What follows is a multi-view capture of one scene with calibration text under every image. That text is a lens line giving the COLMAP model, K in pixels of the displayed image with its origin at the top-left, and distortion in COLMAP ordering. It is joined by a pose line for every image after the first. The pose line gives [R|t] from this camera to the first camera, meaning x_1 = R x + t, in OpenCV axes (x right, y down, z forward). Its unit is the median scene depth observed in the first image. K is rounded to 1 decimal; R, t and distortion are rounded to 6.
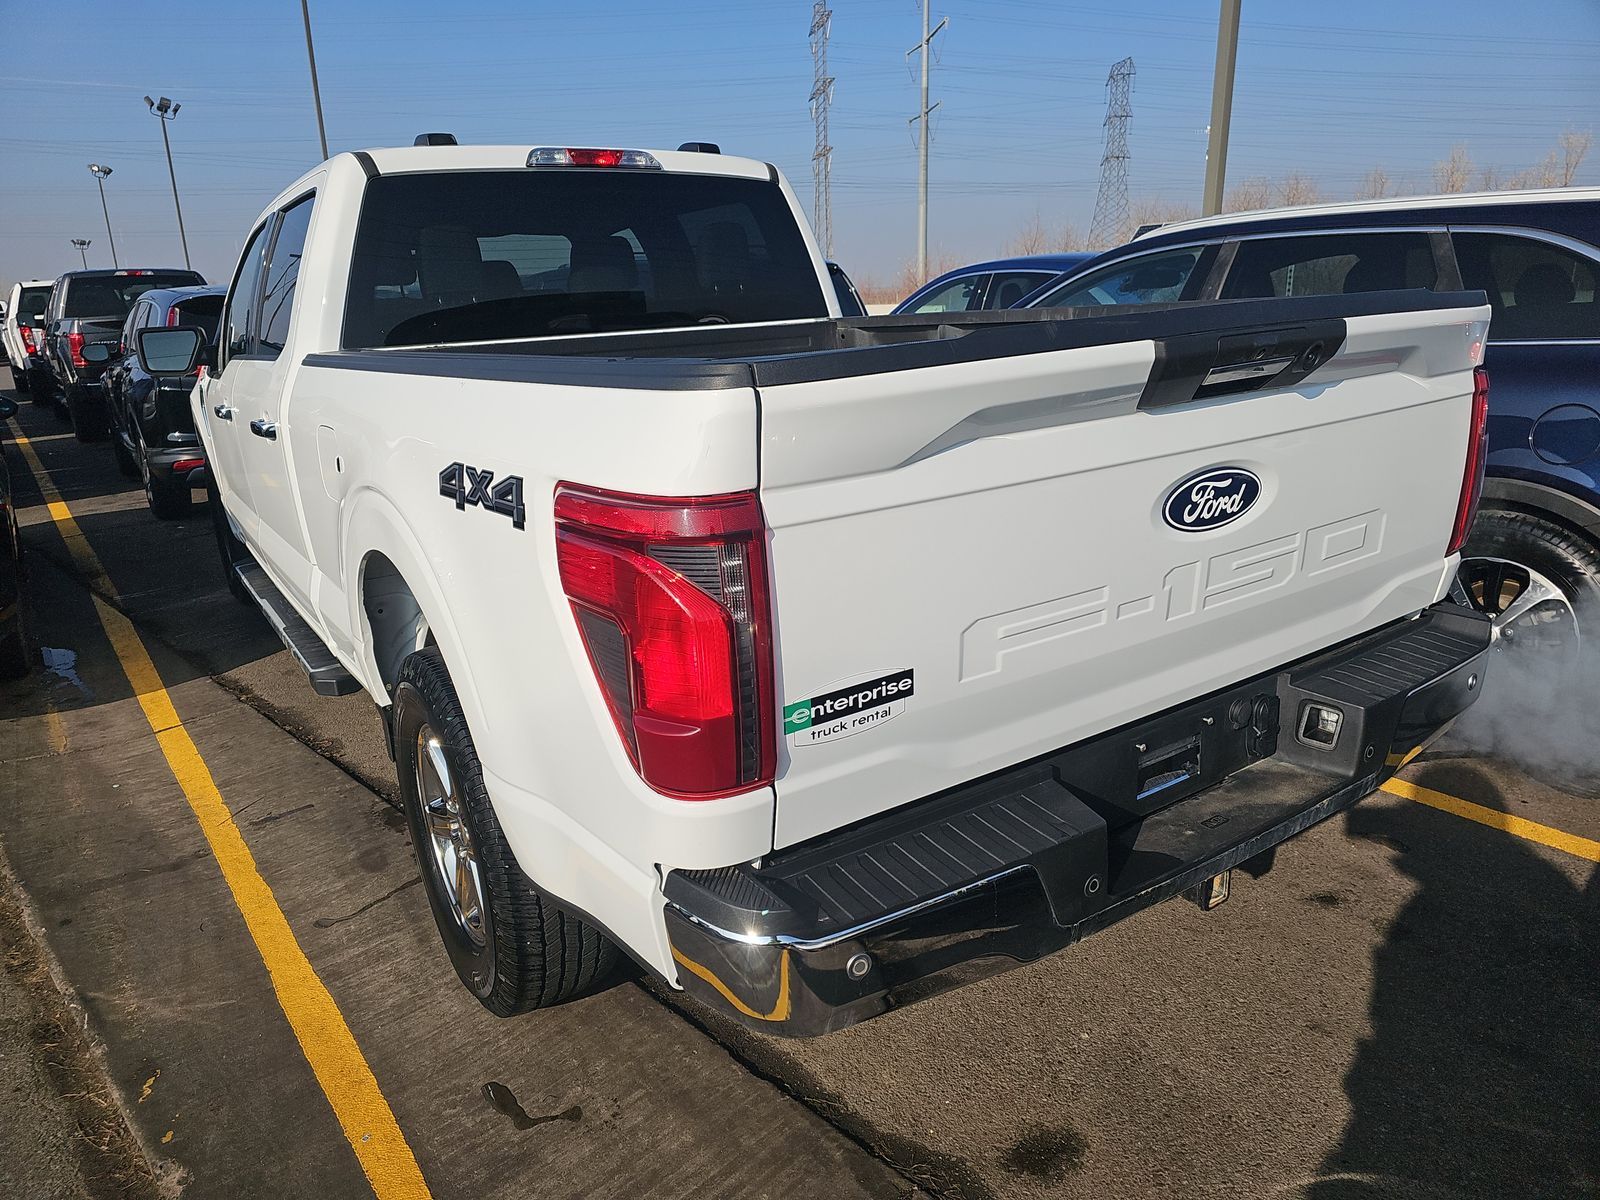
lens RADIAL K [[1048.5, 0, 794.2], [0, 1048.5, 607.1], [0, 0, 1]] dist [0.040116, -0.017671]
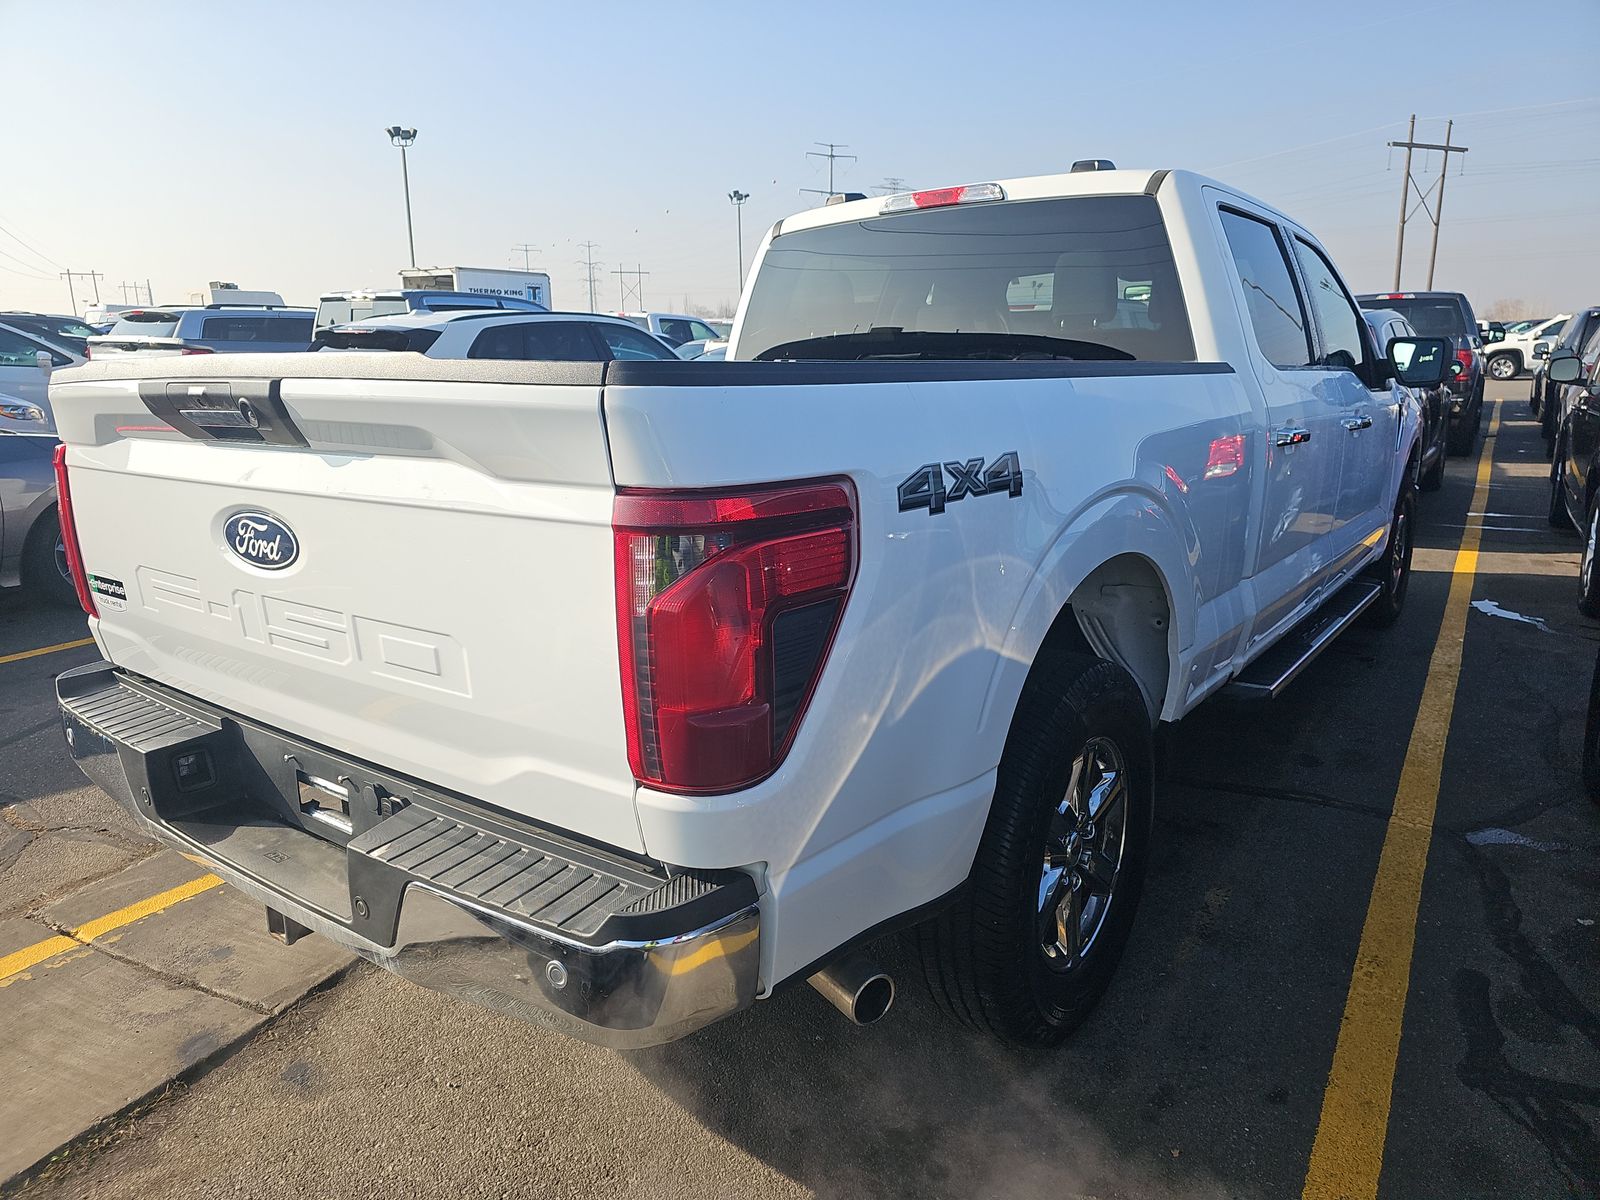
lens RADIAL K [[1048.5, 0, 796.3], [0, 1048.5, 601.2], [0, 0, 1]] dist [0.040116, -0.017671]
pose [[0.334199, 0.251706, -0.908270, 1.519178], [-0.270481, 0.948757, 0.163402, -0.354369], [0.902857, 0.191061, 0.385155, 1.070200]]
